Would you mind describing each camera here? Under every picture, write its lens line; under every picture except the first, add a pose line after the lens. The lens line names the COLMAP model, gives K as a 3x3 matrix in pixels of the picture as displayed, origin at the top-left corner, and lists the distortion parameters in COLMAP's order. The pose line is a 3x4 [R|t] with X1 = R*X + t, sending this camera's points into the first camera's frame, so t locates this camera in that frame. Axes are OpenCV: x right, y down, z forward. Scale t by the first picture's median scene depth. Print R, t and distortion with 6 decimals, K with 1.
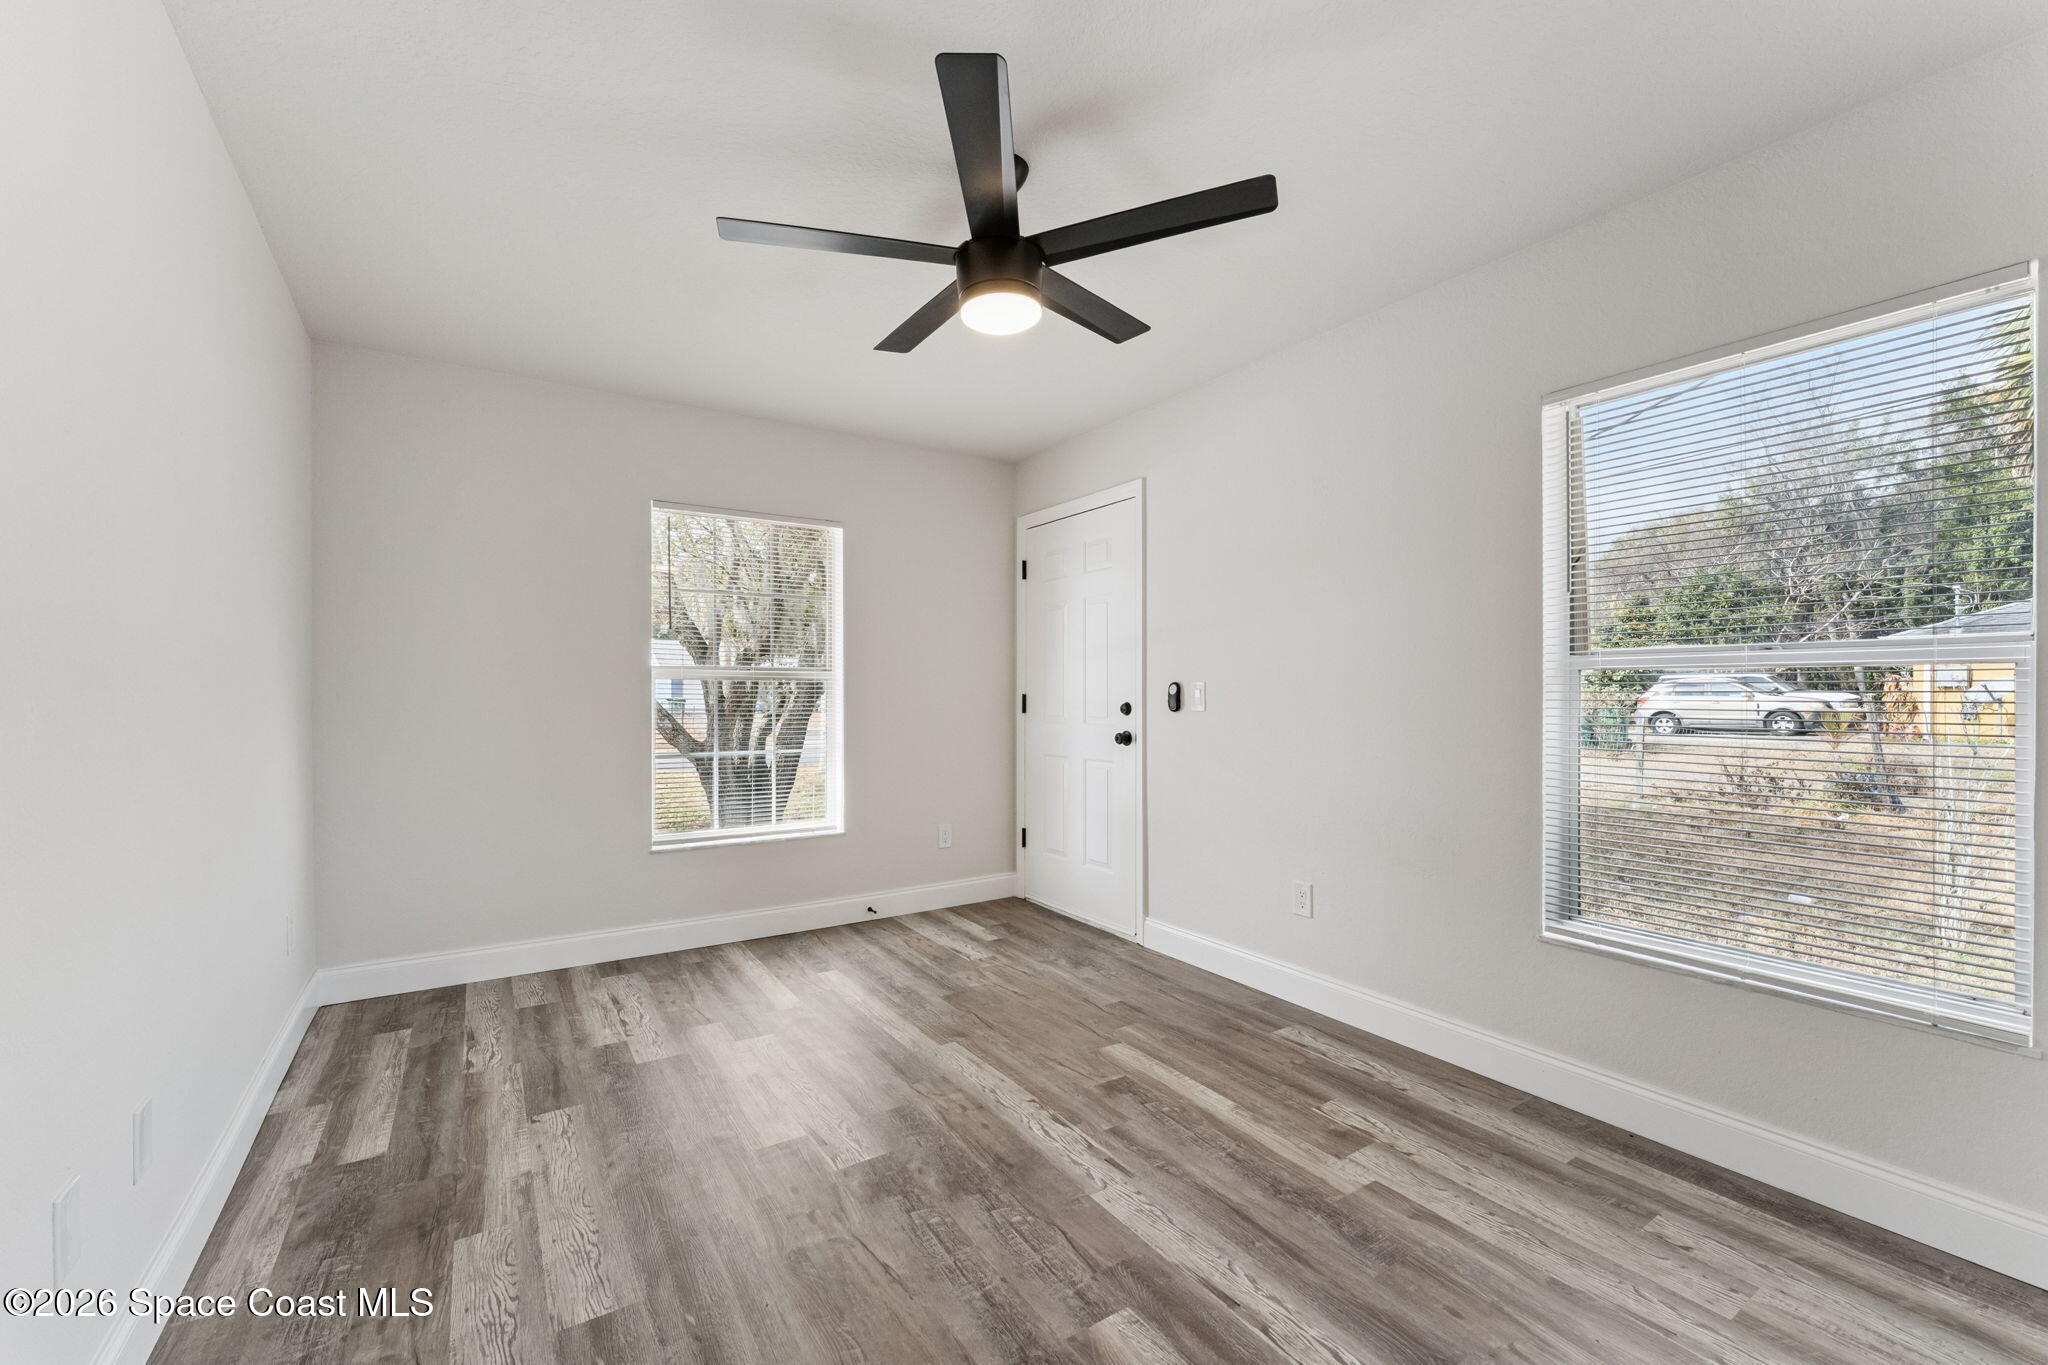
lens RADIAL K [[827.0, 0, 1024.0], [0, 827.0, 682.5], [0, 0, 1]] dist [-0.001399, -0.000279]
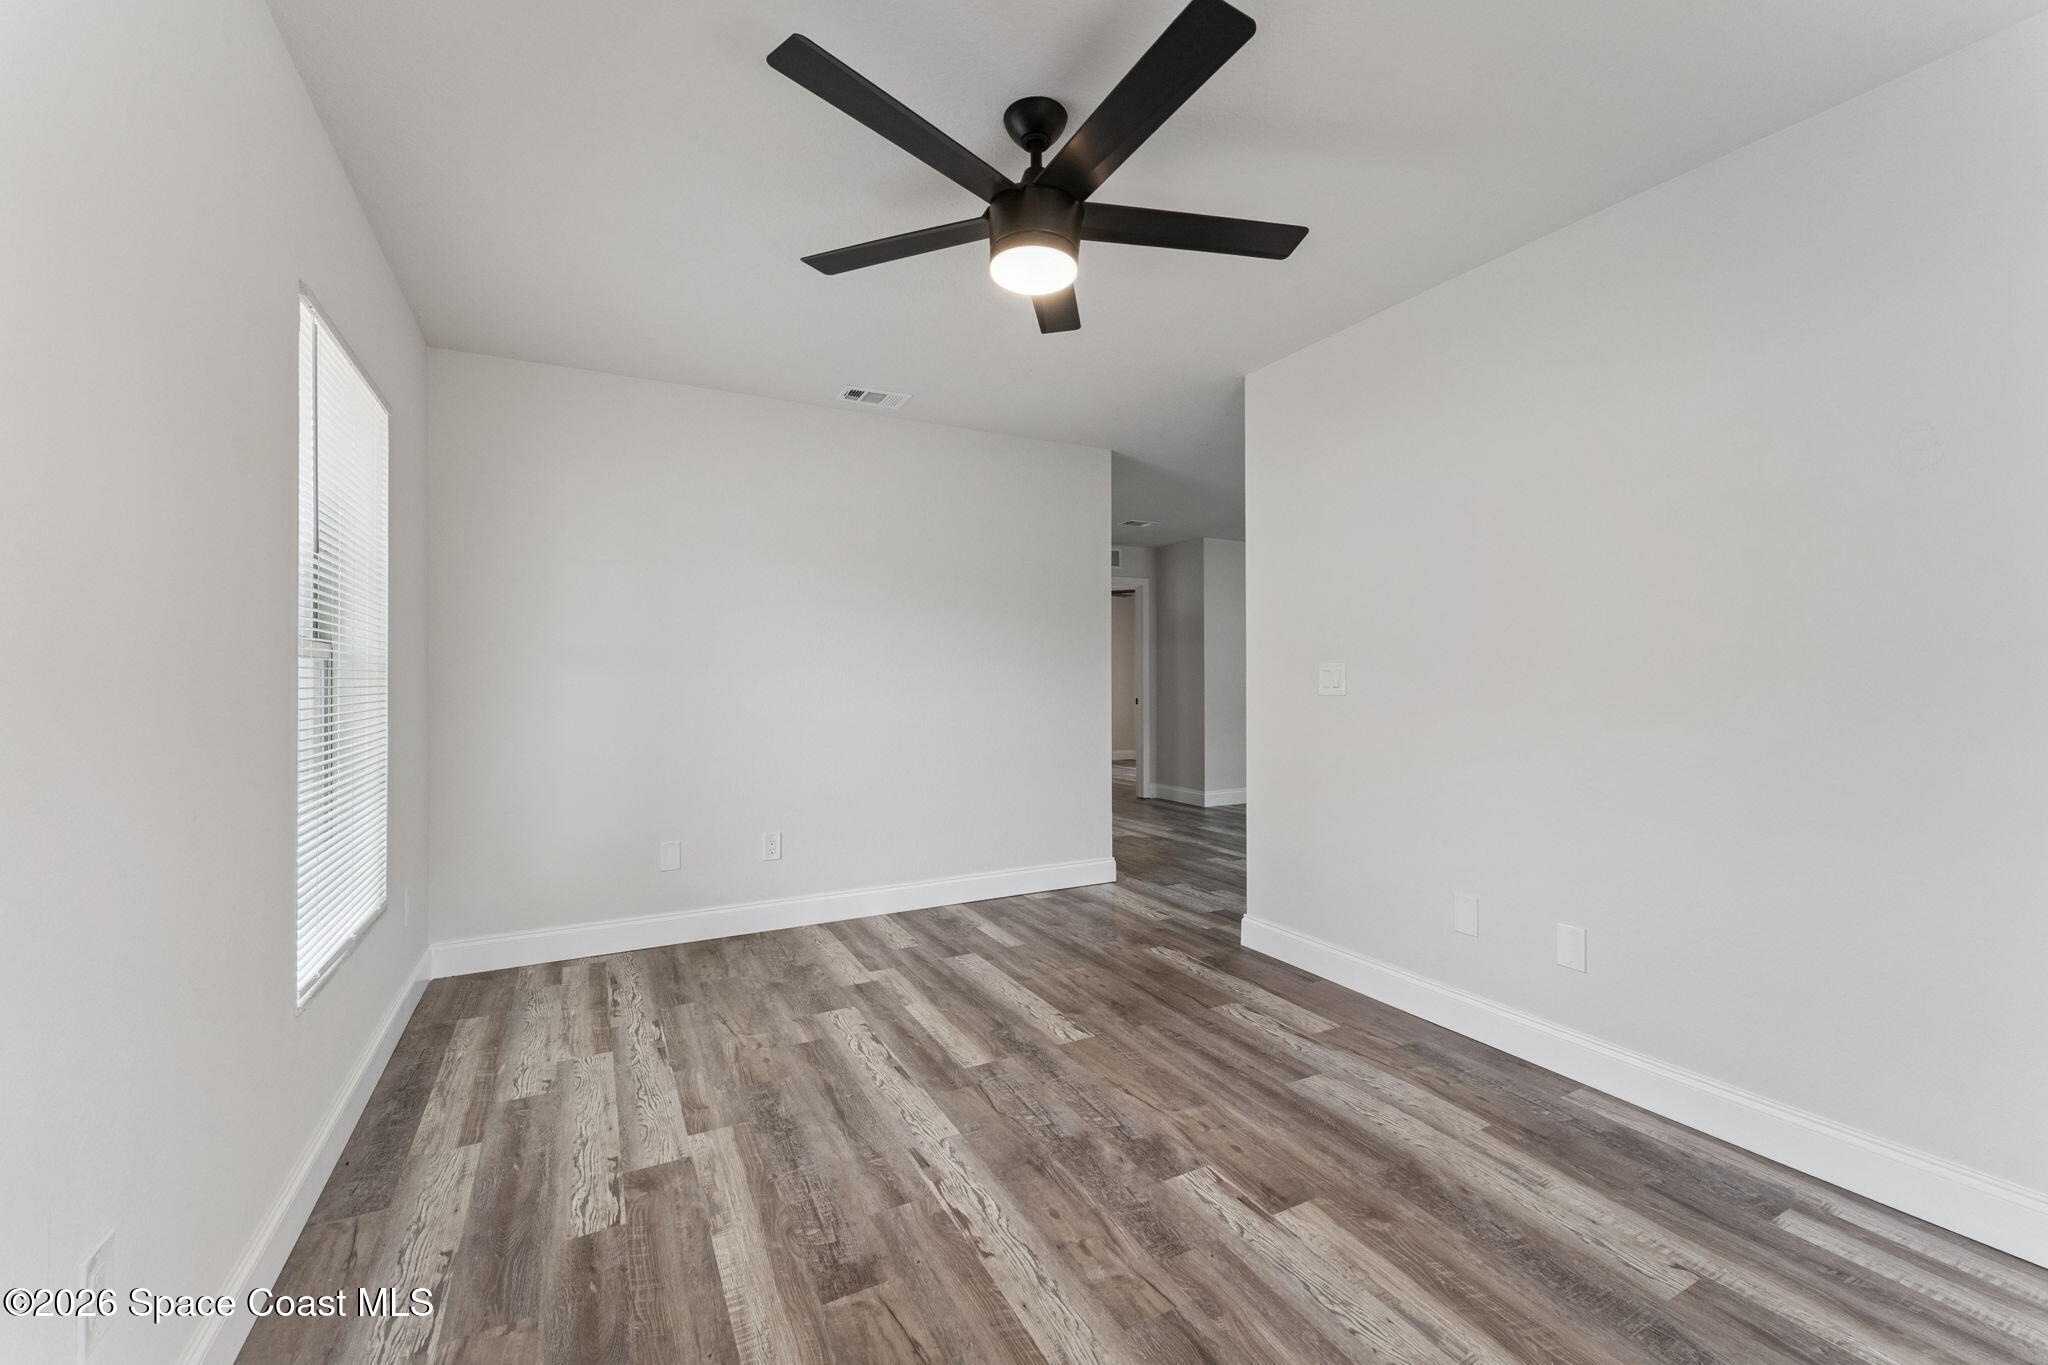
lens RADIAL K [[827.0, 0, 1024.0], [0, 827.0, 682.5], [0, 0, 1]] dist [-0.001399, -0.000279]
pose [[-0.995691, 0.002833, 0.092685, -0.106354], [0.002204, 0.999974, -0.006889, 0.028636], [-0.092702, -0.006655, -0.995672, 2.054460]]
